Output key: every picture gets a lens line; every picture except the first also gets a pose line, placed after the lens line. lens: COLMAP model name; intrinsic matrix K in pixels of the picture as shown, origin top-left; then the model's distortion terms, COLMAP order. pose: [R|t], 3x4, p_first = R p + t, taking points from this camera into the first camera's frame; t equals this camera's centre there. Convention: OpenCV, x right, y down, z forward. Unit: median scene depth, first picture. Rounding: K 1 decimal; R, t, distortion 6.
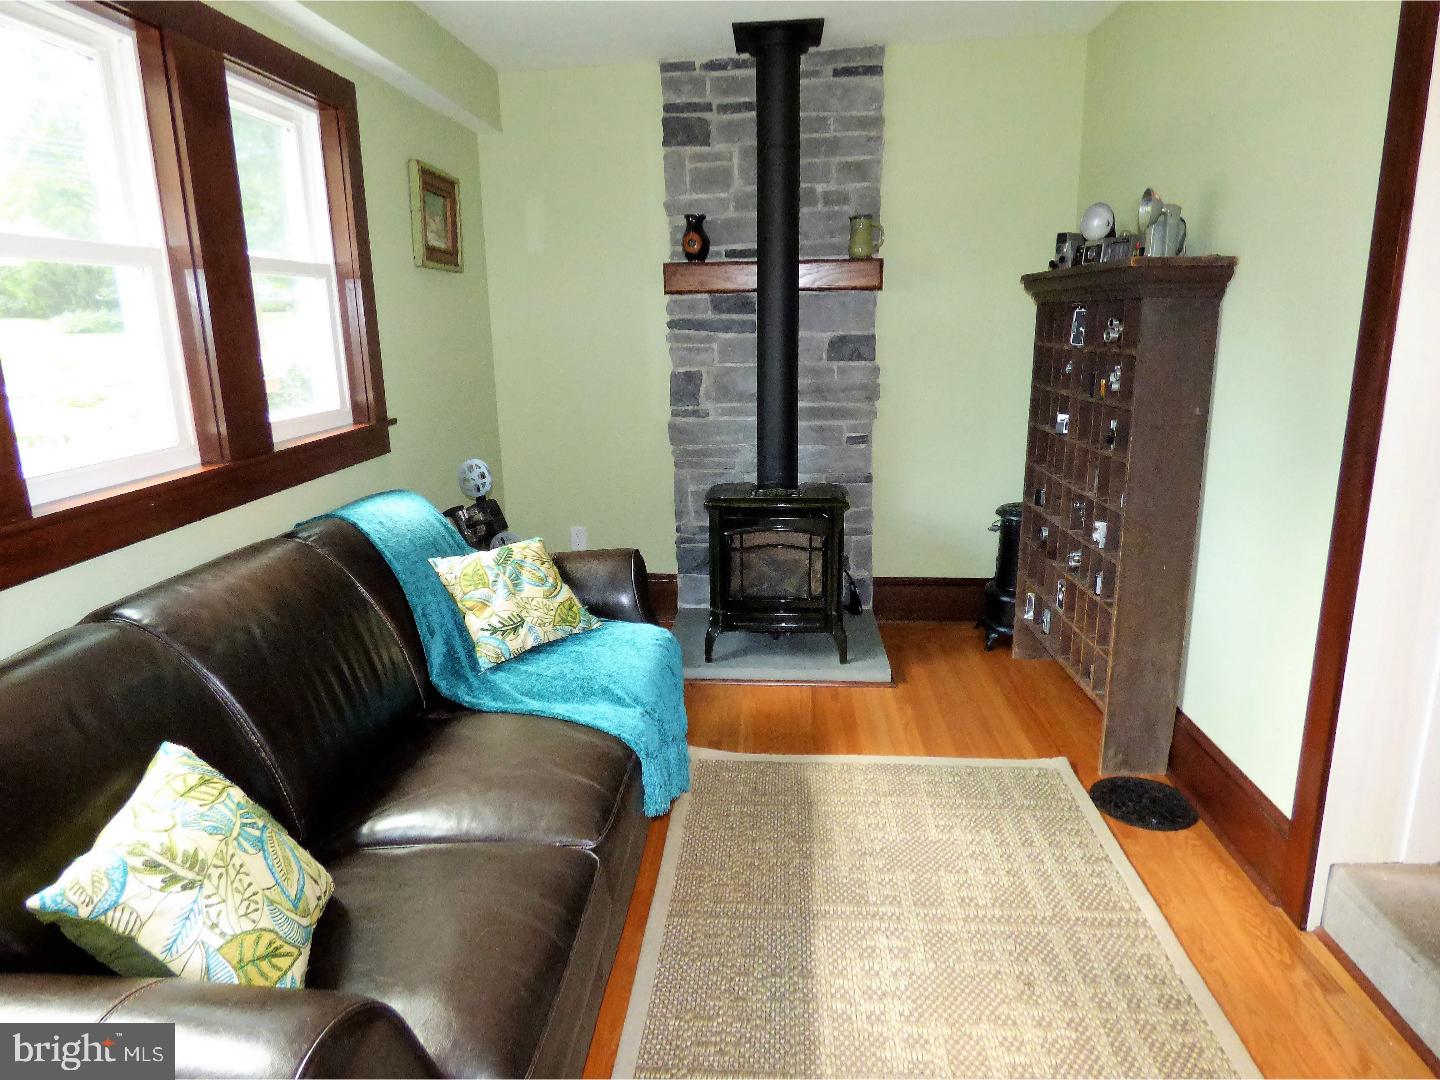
lens RADIAL K [[901.1, 0, 720.0], [0, 901.1, 540.0], [0, 0, 1]] dist [0.000302, -0.002630]
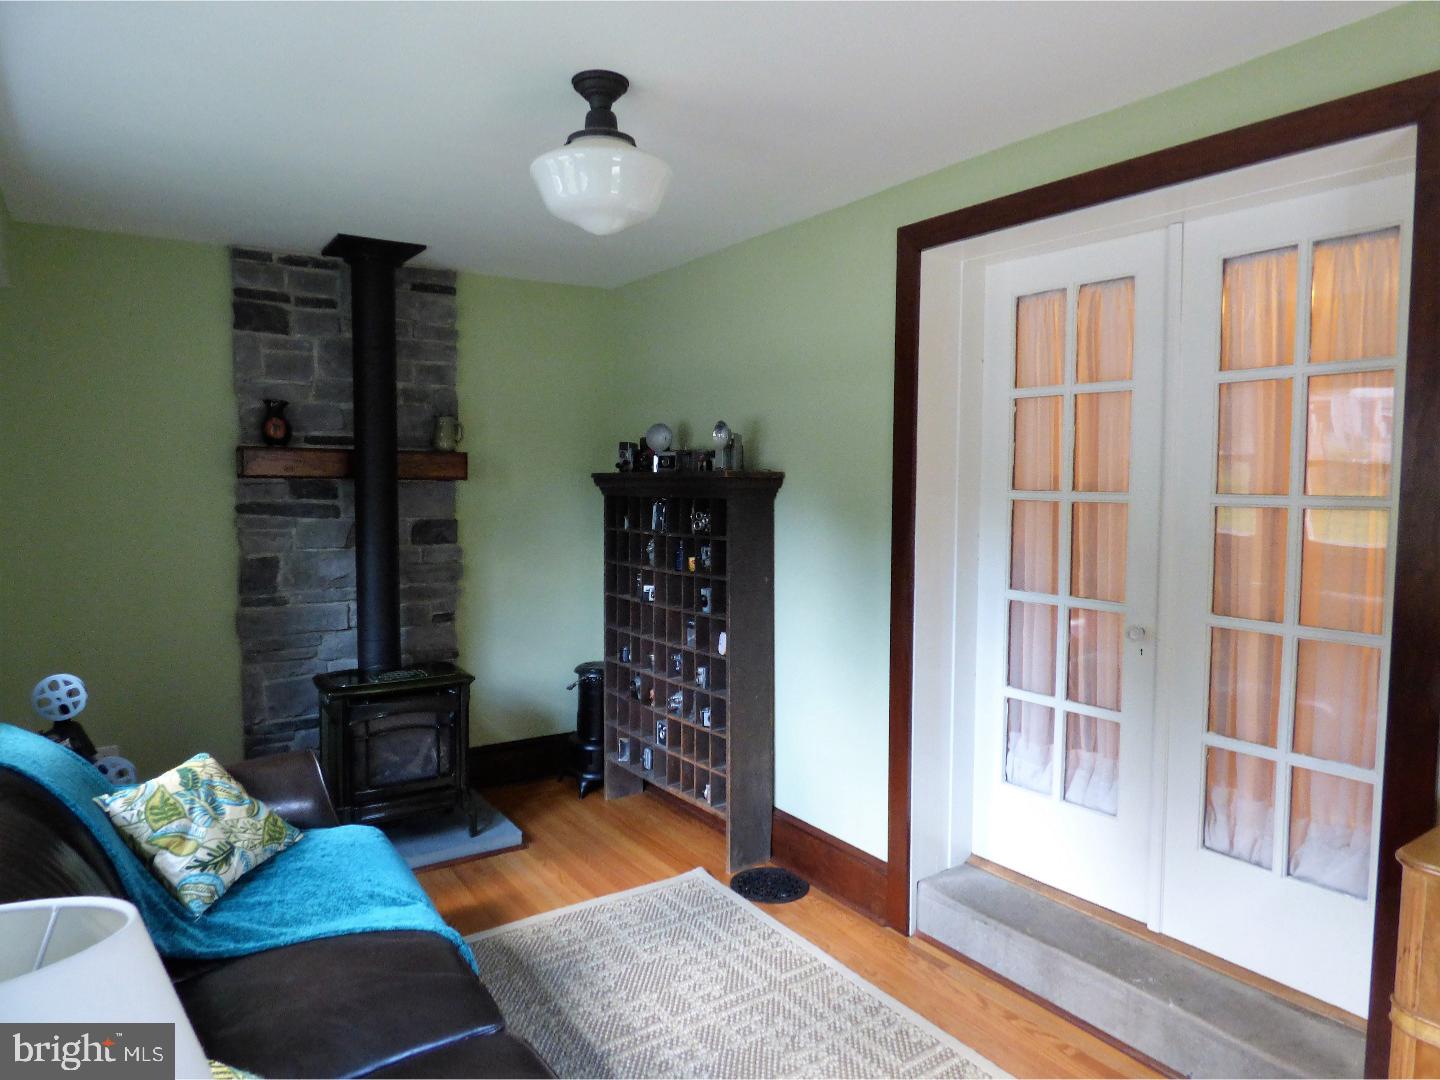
lens RADIAL K [[917.4, 0, 720.0], [0, 917.4, 540.0], [0, 0, 1]] dist [0.005979, 0.002954]
pose [[0.776084, -0.016837, 0.630404, -0.333136], [0.129813, 0.982501, -0.133571, -0.019658], [-0.617124, 0.185497, 0.764689, -0.034464]]
